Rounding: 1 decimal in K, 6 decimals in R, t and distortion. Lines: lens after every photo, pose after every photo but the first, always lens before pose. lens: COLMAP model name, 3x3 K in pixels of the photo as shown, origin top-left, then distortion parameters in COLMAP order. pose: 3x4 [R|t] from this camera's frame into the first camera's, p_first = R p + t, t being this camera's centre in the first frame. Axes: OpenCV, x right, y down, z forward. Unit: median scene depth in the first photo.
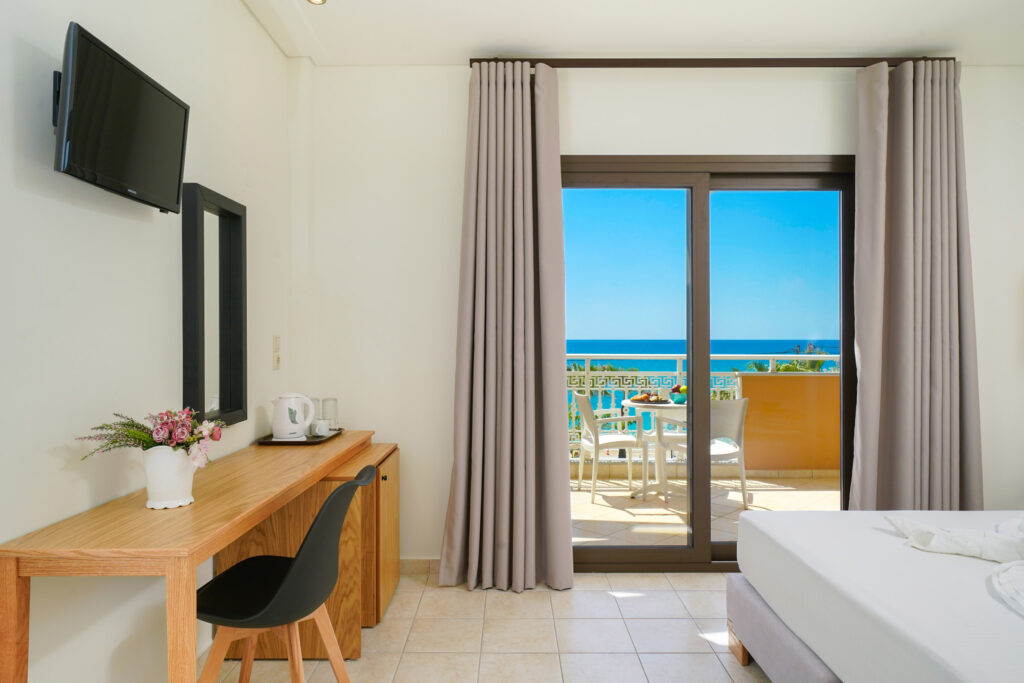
lens RADIAL K [[653.8, 0, 500.6], [0, 653.8, 340.4], [0, 0, 1]] dist [0.003780, 0.009810]
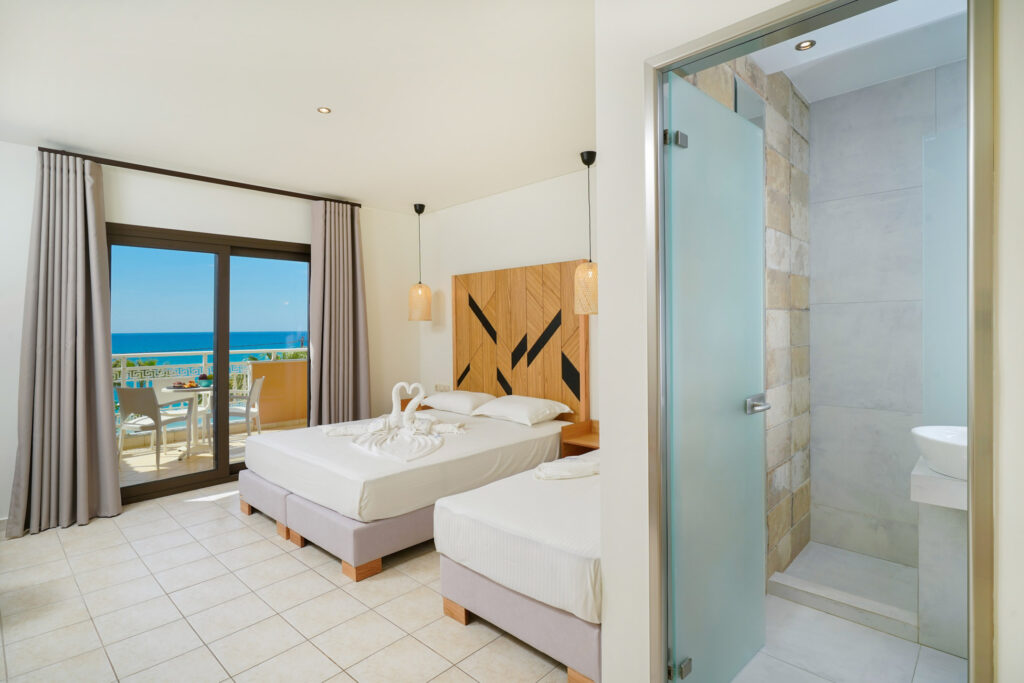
lens RADIAL K [[510.6, 0, 528.9], [0, 510.6, 323.2], [0, 0, 1]] dist [-0.005044, -0.000077]
pose [[0.664037, 0.002679, 0.747695, -0.141780], [0.009298, 0.999887, -0.011840, -0.032860], [-0.747642, 0.014814, 0.663937, -0.423498]]
